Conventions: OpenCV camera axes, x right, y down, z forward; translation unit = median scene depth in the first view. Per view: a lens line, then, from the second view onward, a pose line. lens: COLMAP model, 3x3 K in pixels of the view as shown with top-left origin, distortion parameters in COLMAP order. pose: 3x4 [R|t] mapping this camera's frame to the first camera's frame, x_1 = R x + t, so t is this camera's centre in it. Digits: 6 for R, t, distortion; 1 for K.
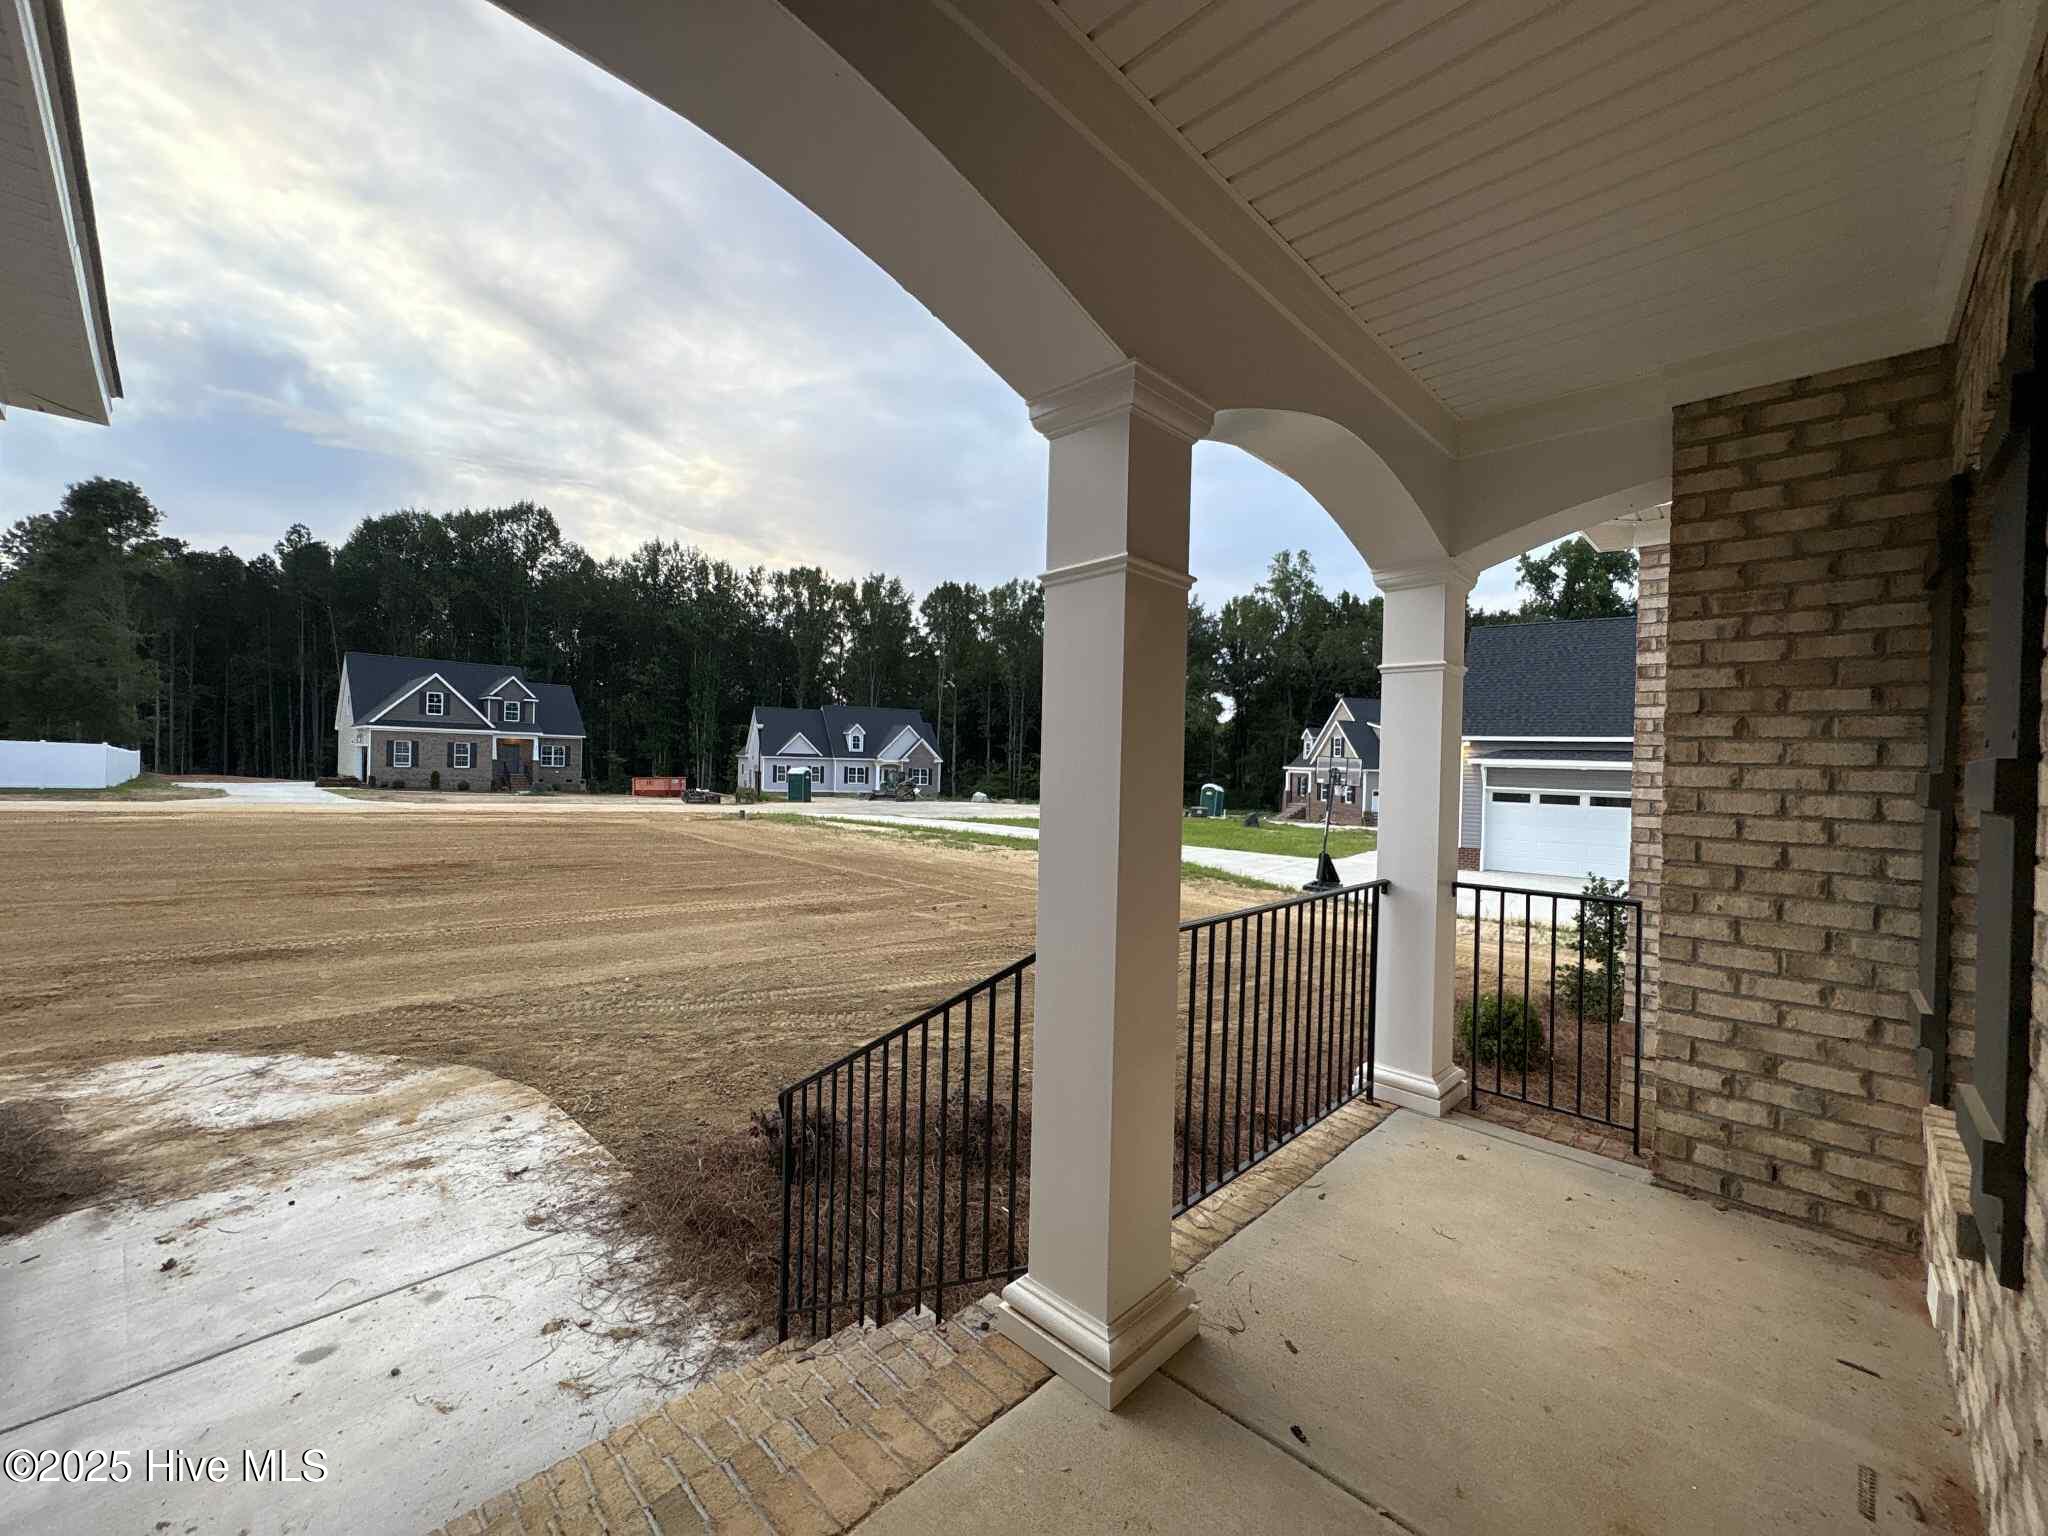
lens RADIAL K [[816.5, 0, 1024.9], [0, 816.5, 762.3], [0, 0, 1]] dist [-0.000163, 0.000233]
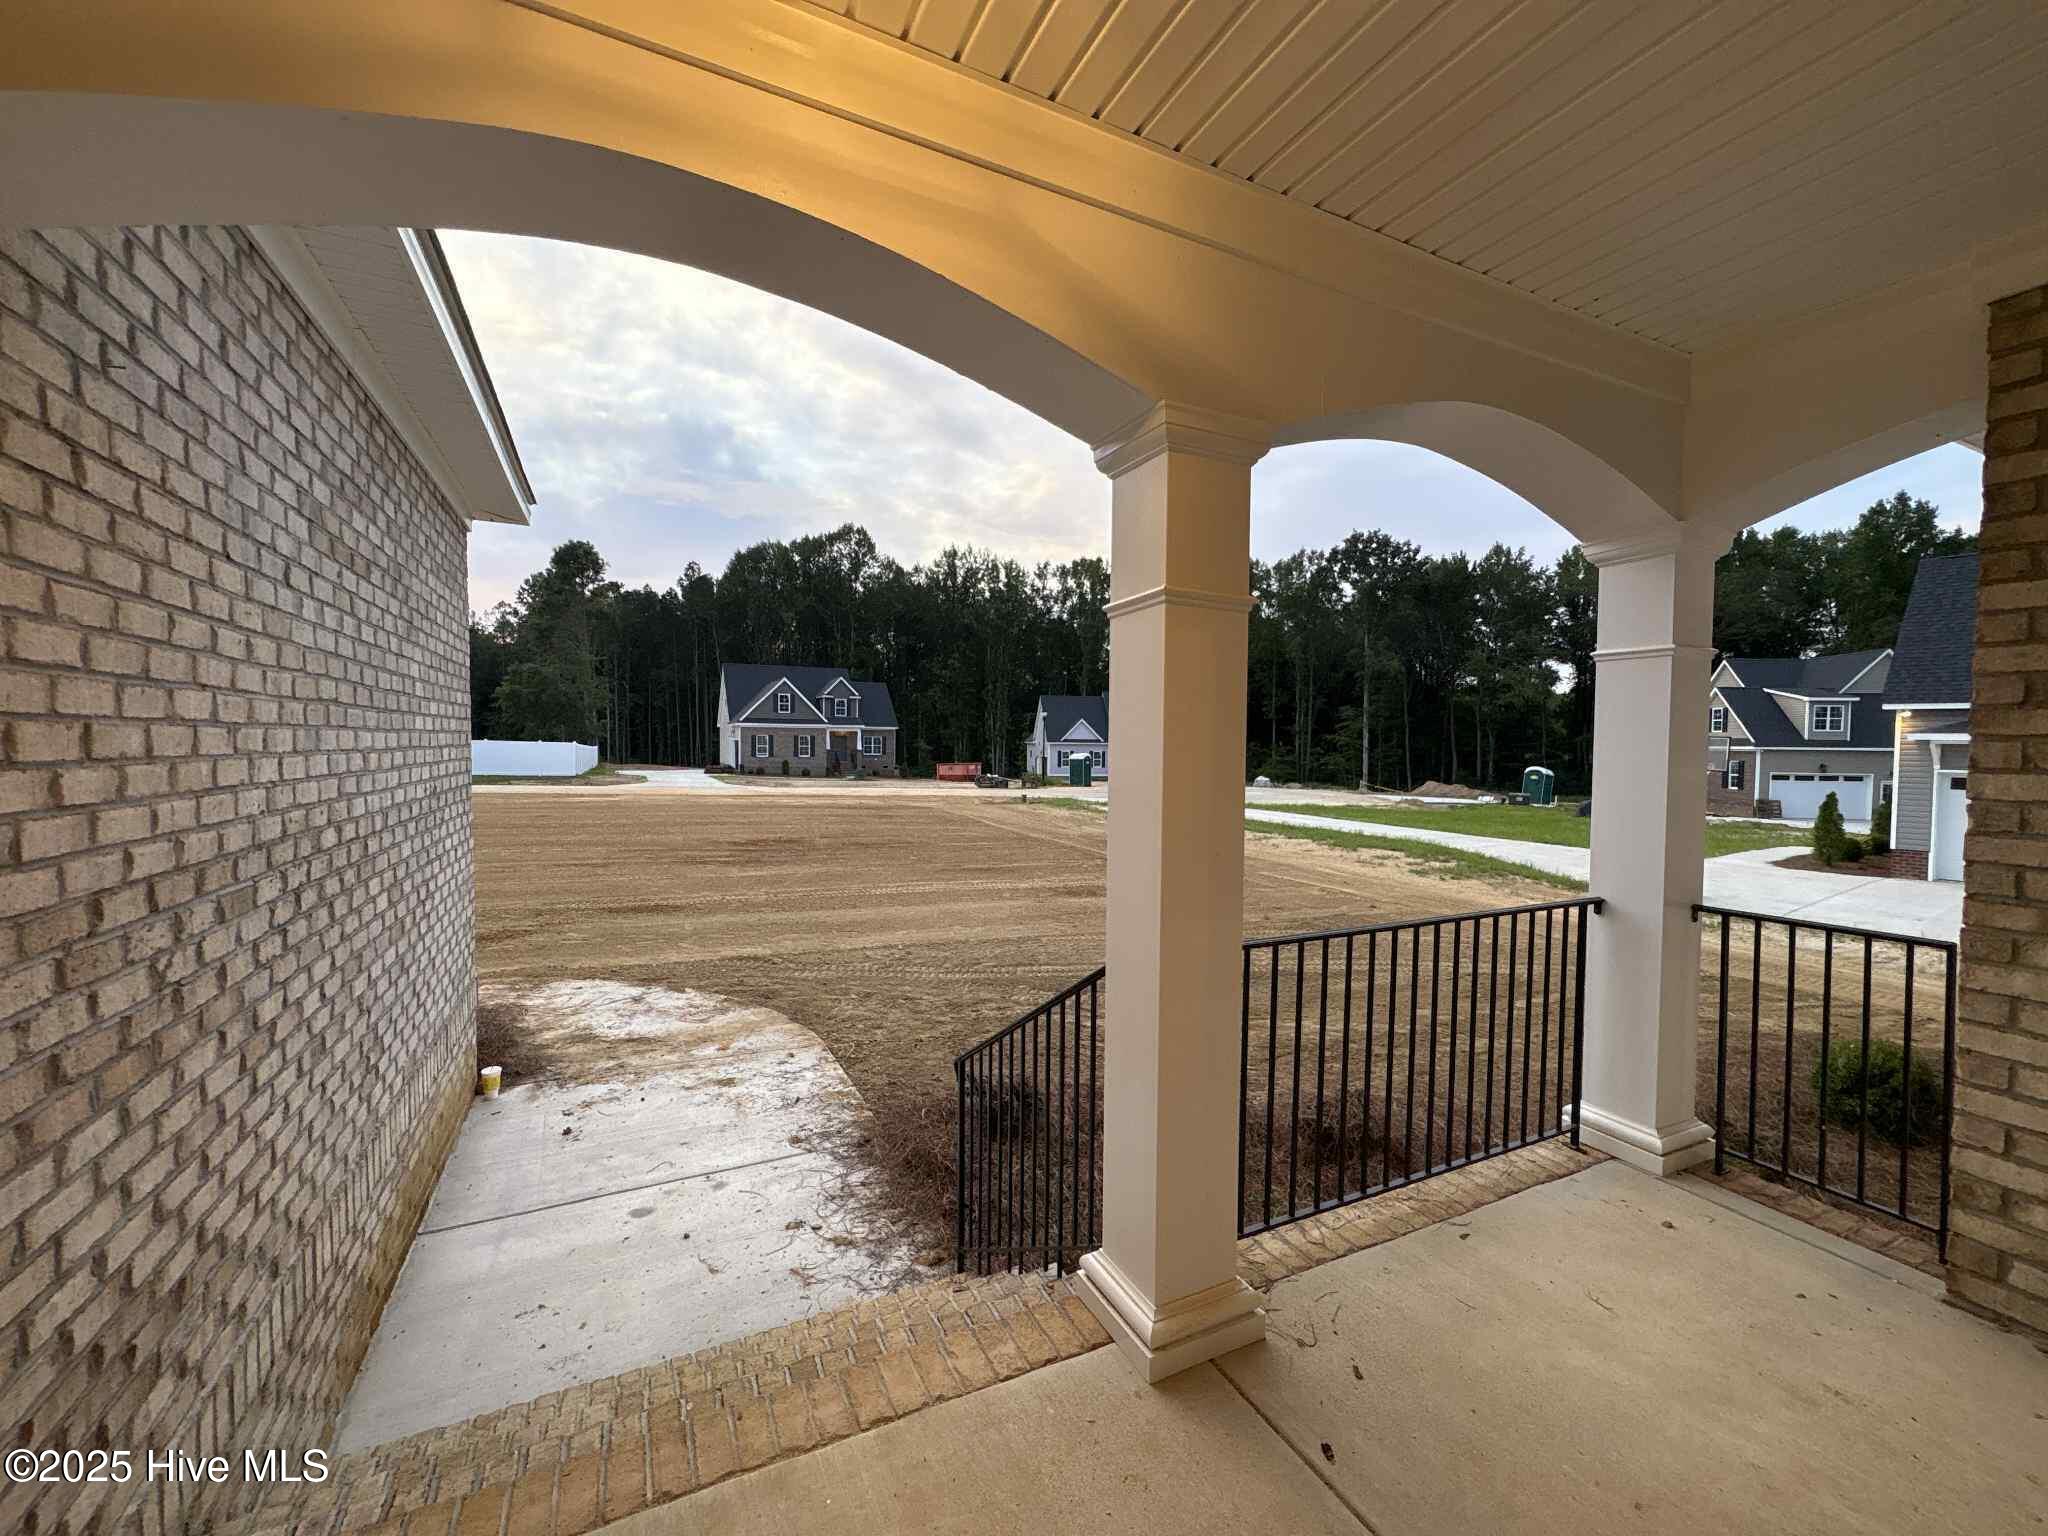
lens RADIAL K [[816.5, 0, 1024.4], [0, 816.5, 761.5], [0, 0, 1]] dist [-0.000163, 0.000233]
pose [[0.939902, -0.008509, -0.341338, 0.165496], [0.015267, 0.999737, 0.017117, -0.027122], [0.341102, -0.021300, 0.939785, -0.029685]]
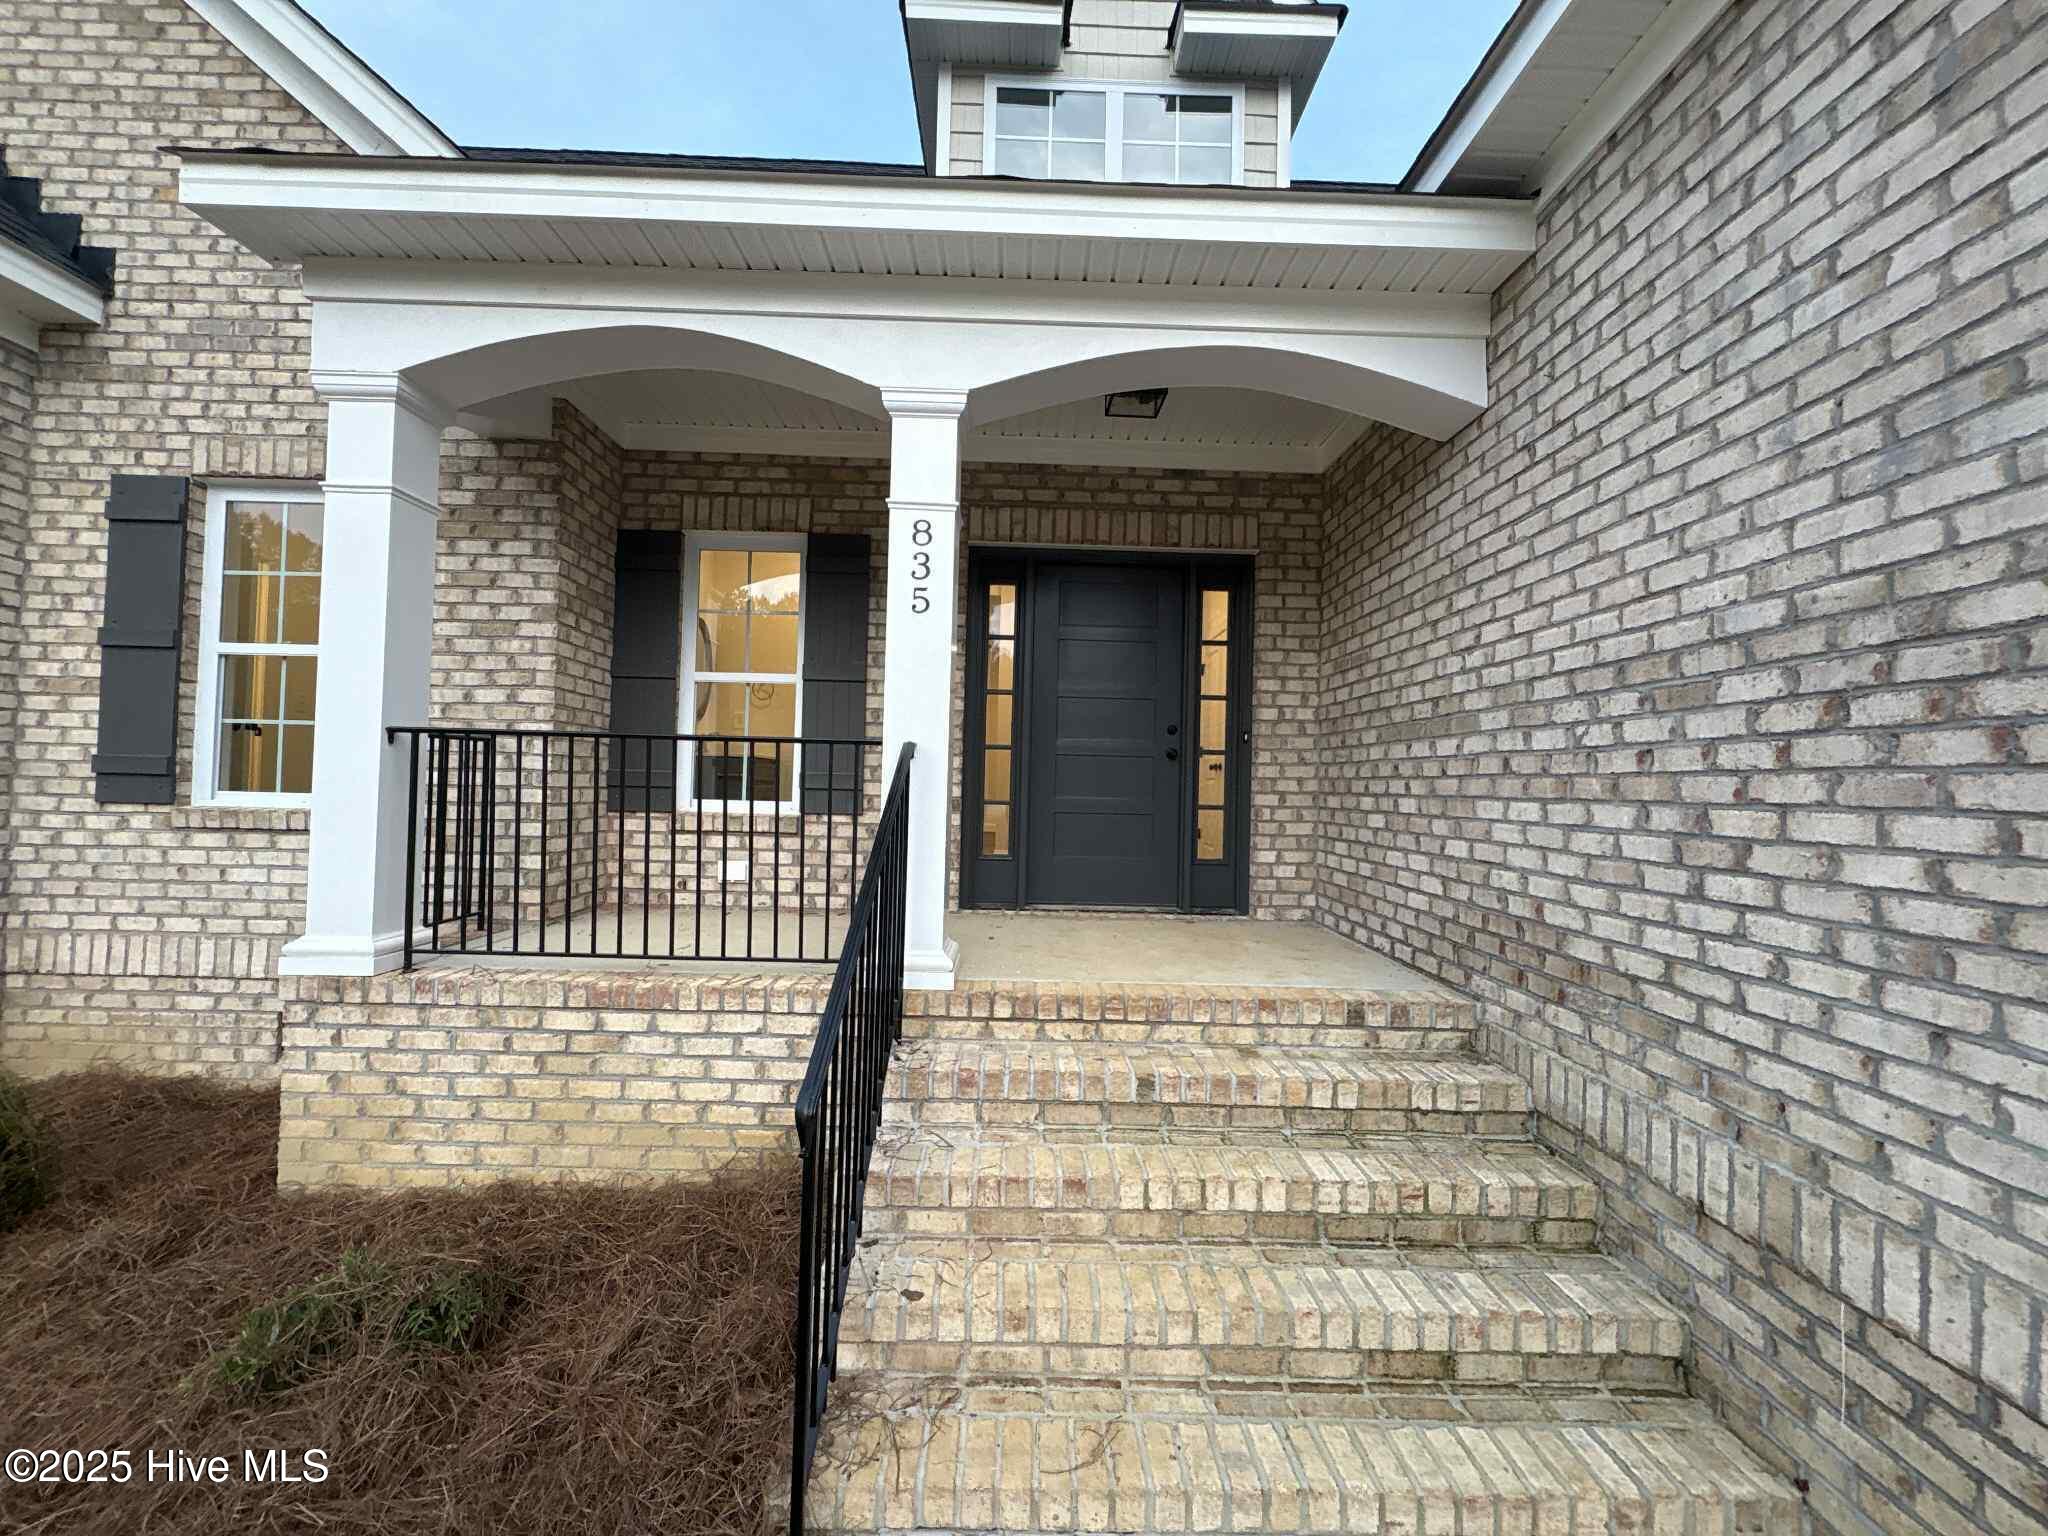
lens RADIAL K [[816.5, 0, 1031.3], [0, 816.5, 763.4], [0, 0, 1]] dist [-0.000163, 0.000233]
pose [[-0.707791, -0.026231, 0.705935, -0.700232], [-0.044723, 0.998970, -0.007721, 0.160454], [-0.705005, -0.037036, -0.708234, 1.156472]]
